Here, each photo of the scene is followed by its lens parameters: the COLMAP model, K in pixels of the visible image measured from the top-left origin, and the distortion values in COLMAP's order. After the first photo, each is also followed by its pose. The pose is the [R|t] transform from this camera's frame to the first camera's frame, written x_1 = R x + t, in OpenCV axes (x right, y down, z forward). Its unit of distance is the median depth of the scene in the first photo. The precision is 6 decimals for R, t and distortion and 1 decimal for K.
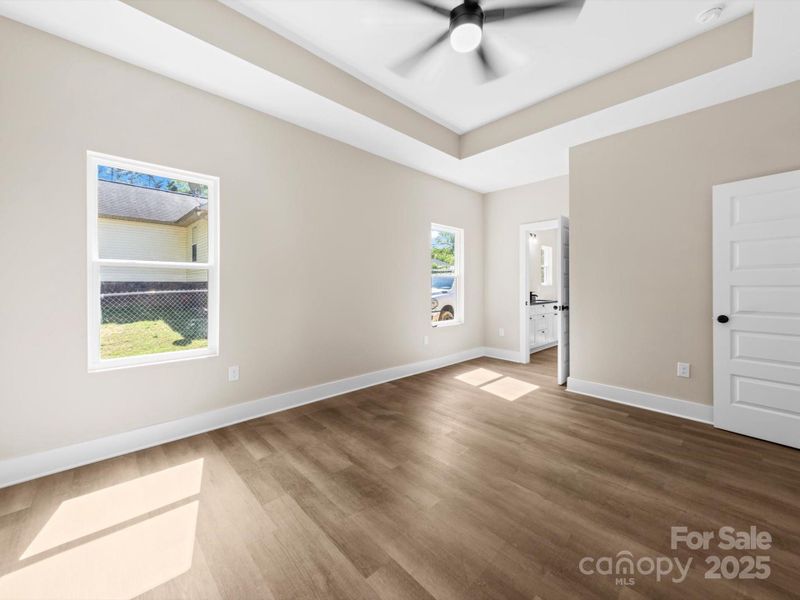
lens RADIAL K [[315.9, 0, 397.8], [0, 315.9, 286.3], [0, 0, 1]] dist [0.001193, -0.000035]
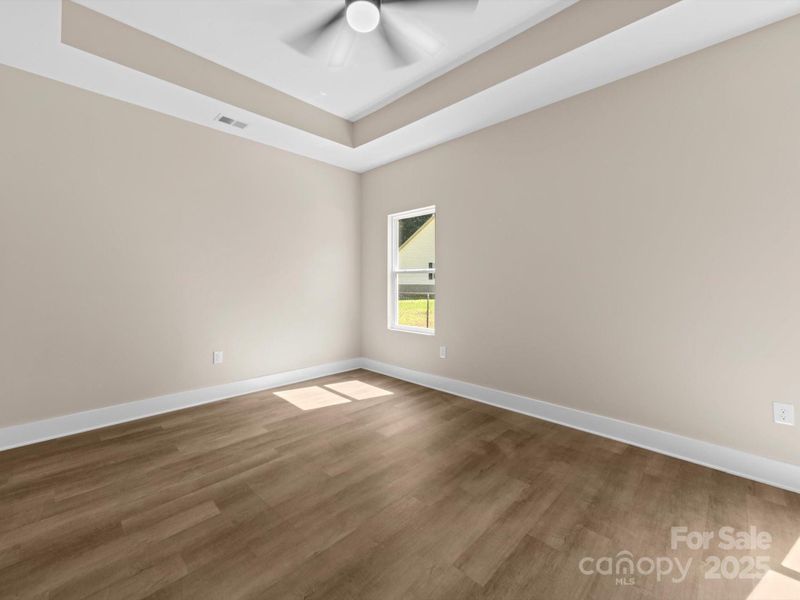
lens RADIAL K [[335.2, 0, 400.0], [0, 335.2, 300.0], [0, 0, 1]] dist [-0.000266, -0.000047]
pose [[0.046152, 0.048028, -0.997779, 1.034955], [-0.007967, 0.998829, 0.047710, -0.005076], [0.998903, 0.005748, 0.046481, 0.941227]]
